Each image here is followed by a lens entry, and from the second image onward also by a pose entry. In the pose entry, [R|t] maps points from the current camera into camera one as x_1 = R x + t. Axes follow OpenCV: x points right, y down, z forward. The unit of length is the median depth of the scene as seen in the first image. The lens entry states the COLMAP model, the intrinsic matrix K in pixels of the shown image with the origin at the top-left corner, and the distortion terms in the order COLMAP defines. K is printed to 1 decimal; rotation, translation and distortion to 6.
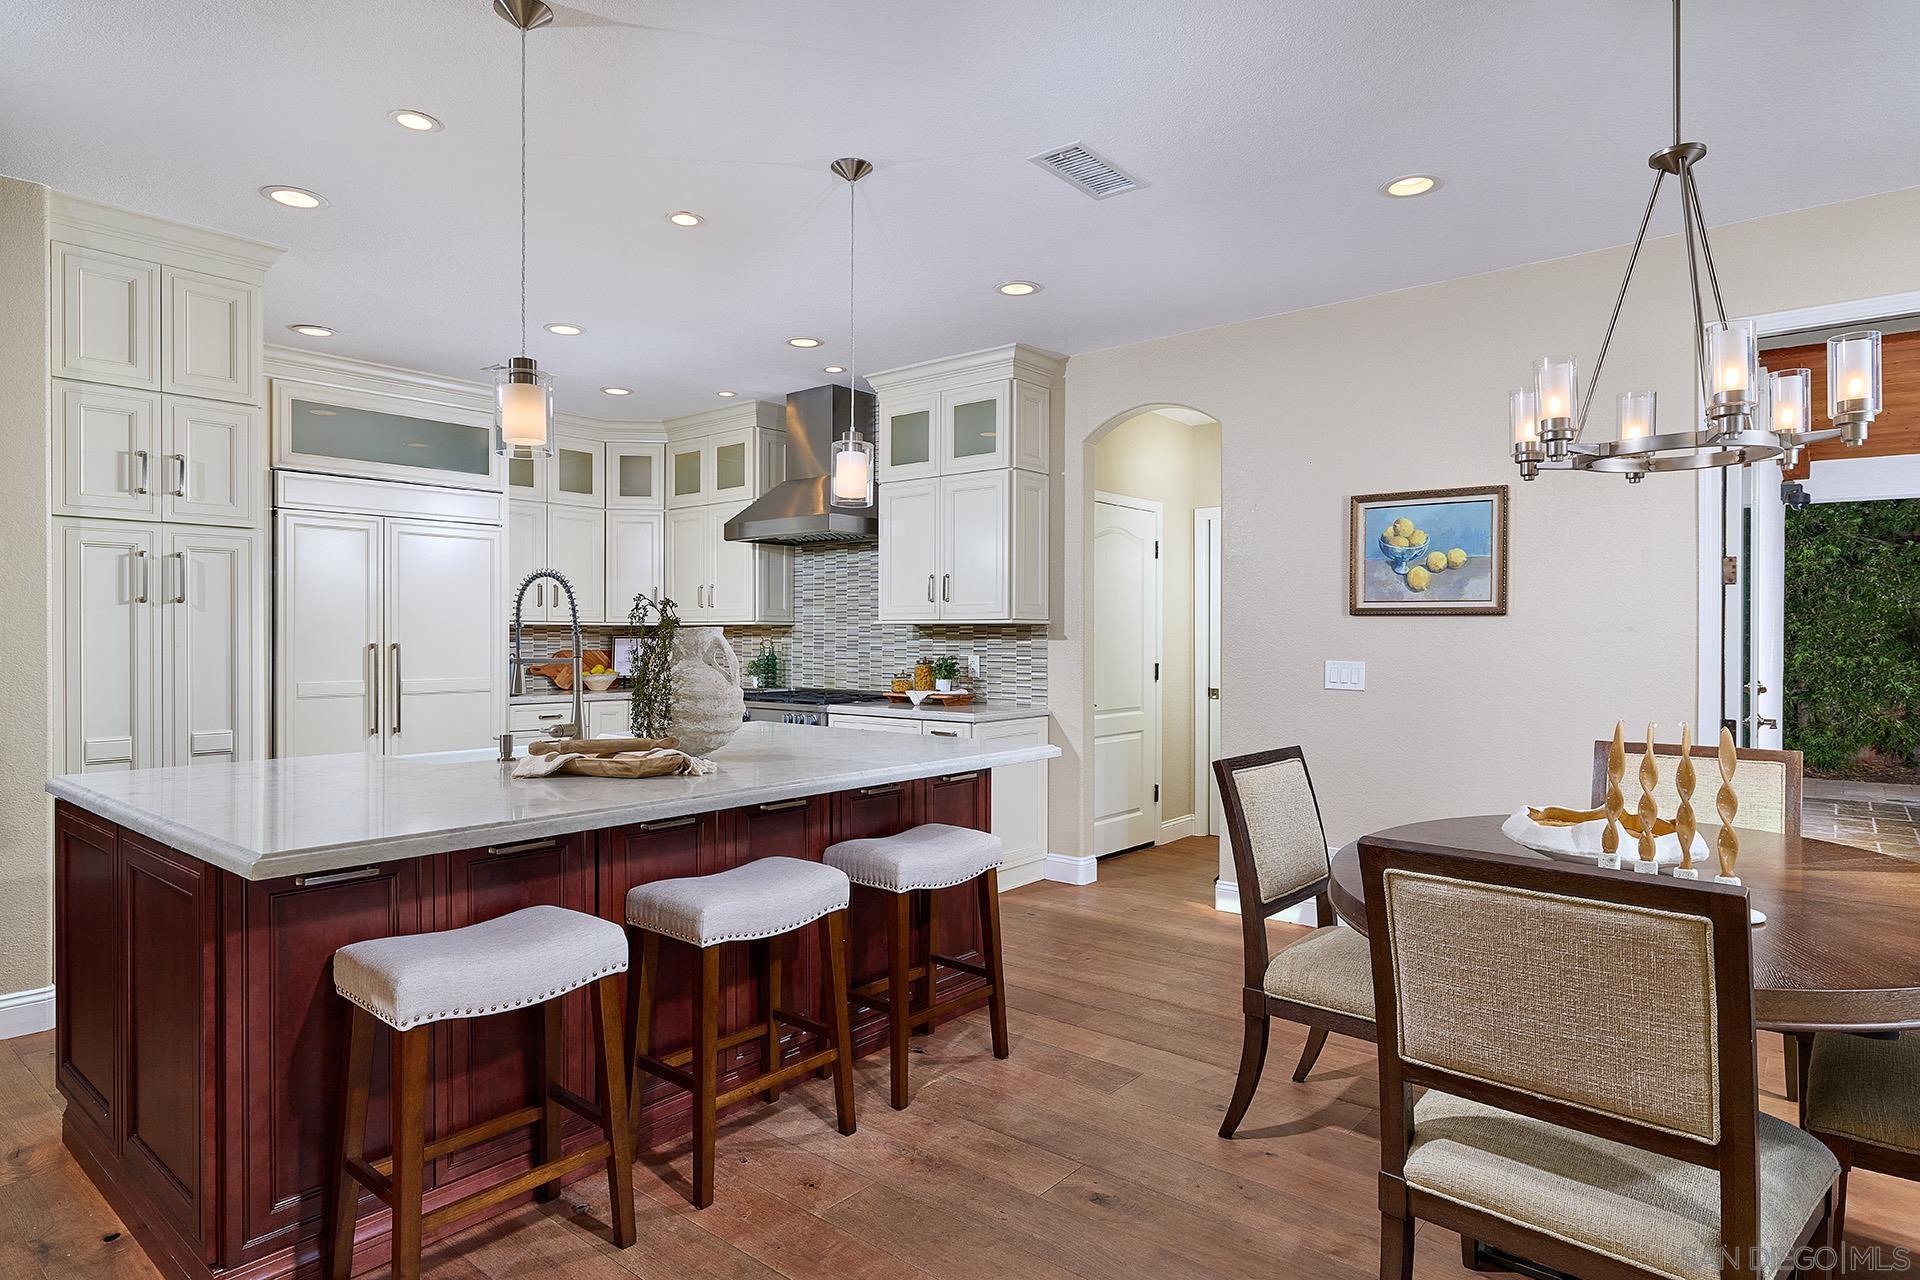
lens RADIAL K [[1081.2, 0, 960.0], [0, 1081.2, 640.0], [0, 0, 1]] dist [-0.001574, -0.000180]
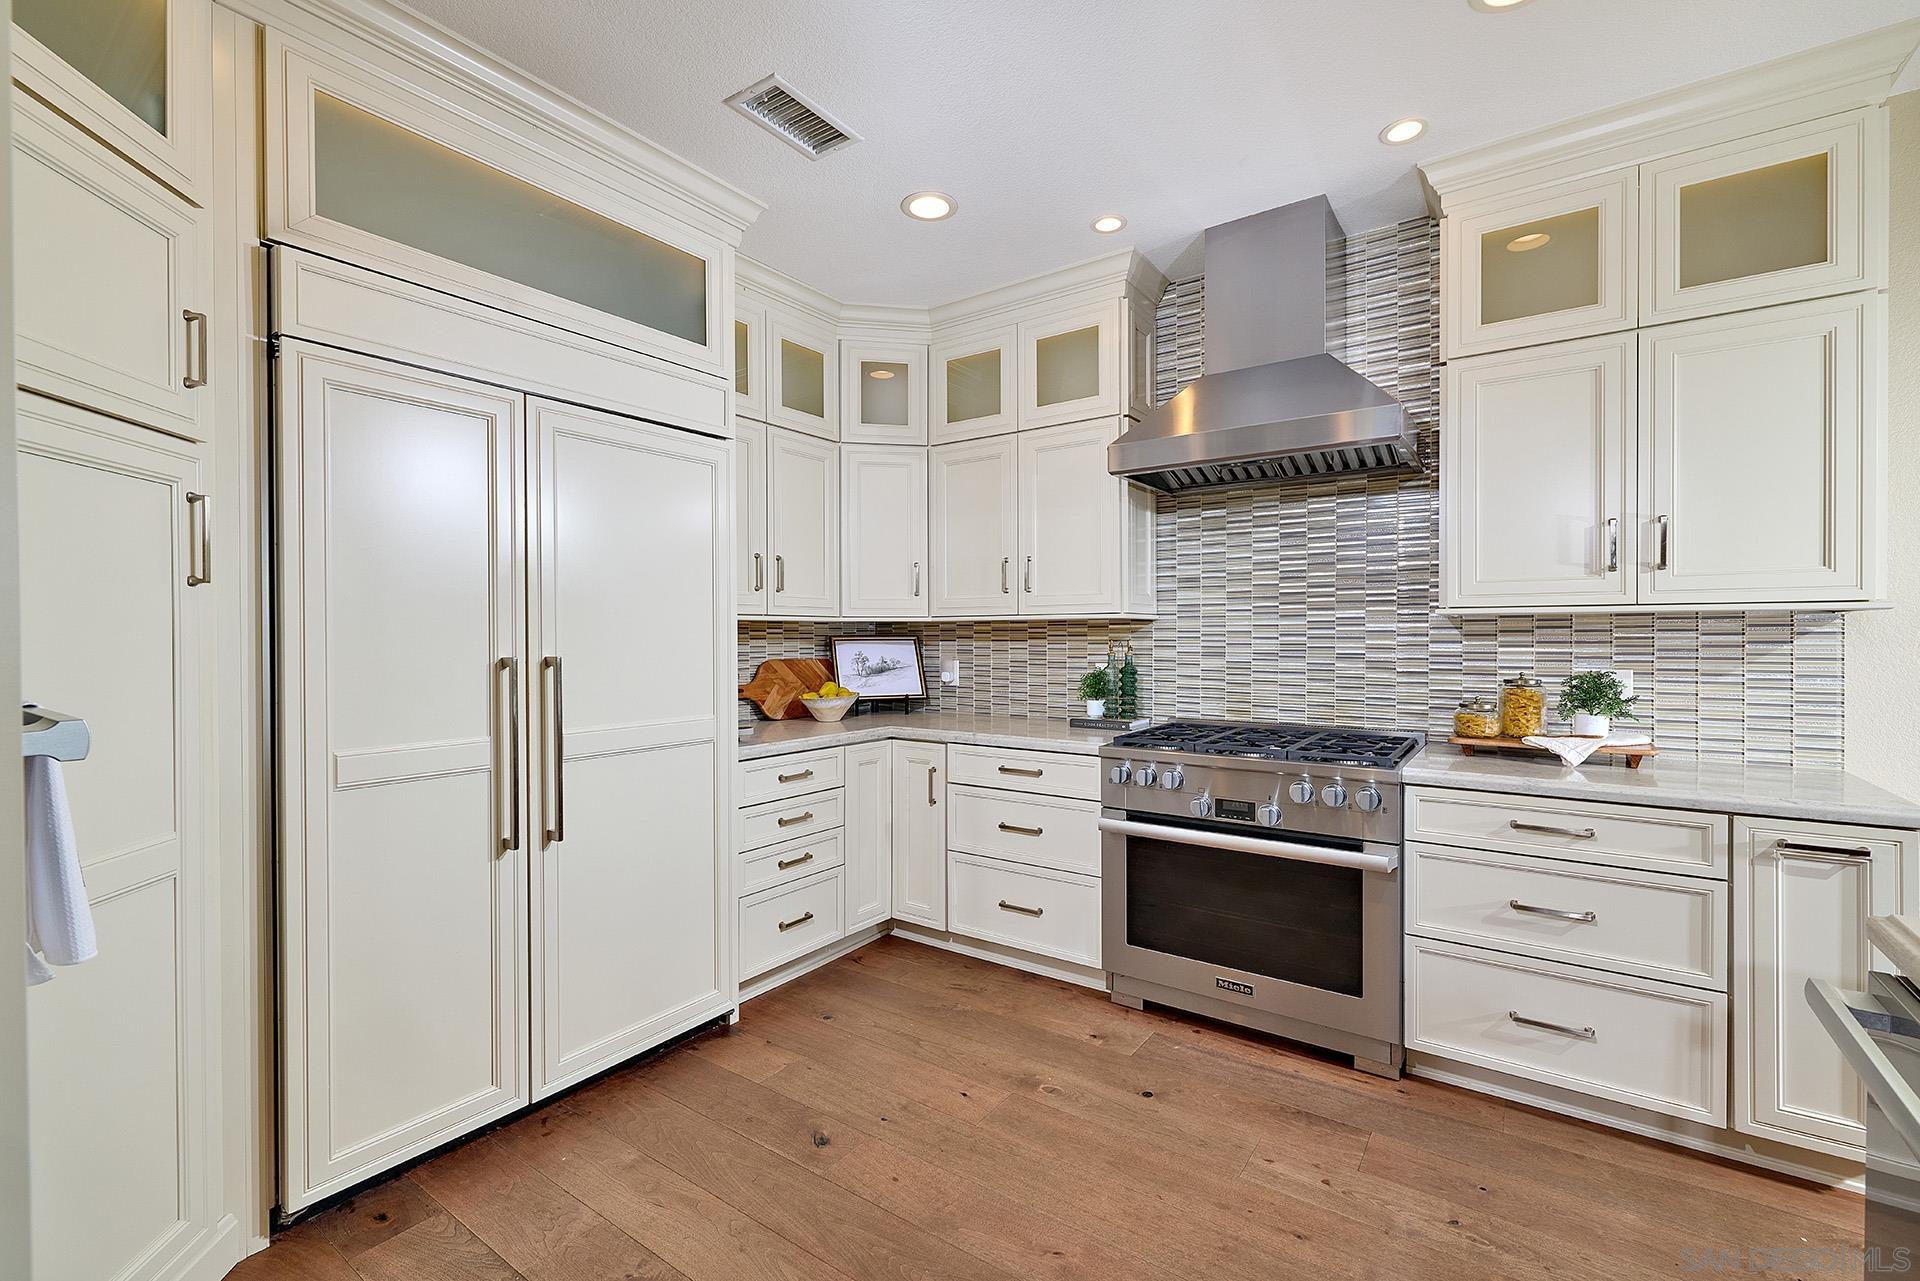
lens RADIAL K [[832.6, 0, 960.0], [0, 832.6, 640.5], [0, 0, 1]] dist [-0.000854, -0.000075]
pose [[0.996477, -0.005558, 0.083677, -0.339649], [0.005081, 0.999970, 0.005914, -0.005089], [-0.083707, -0.005468, 0.996475, 0.561239]]
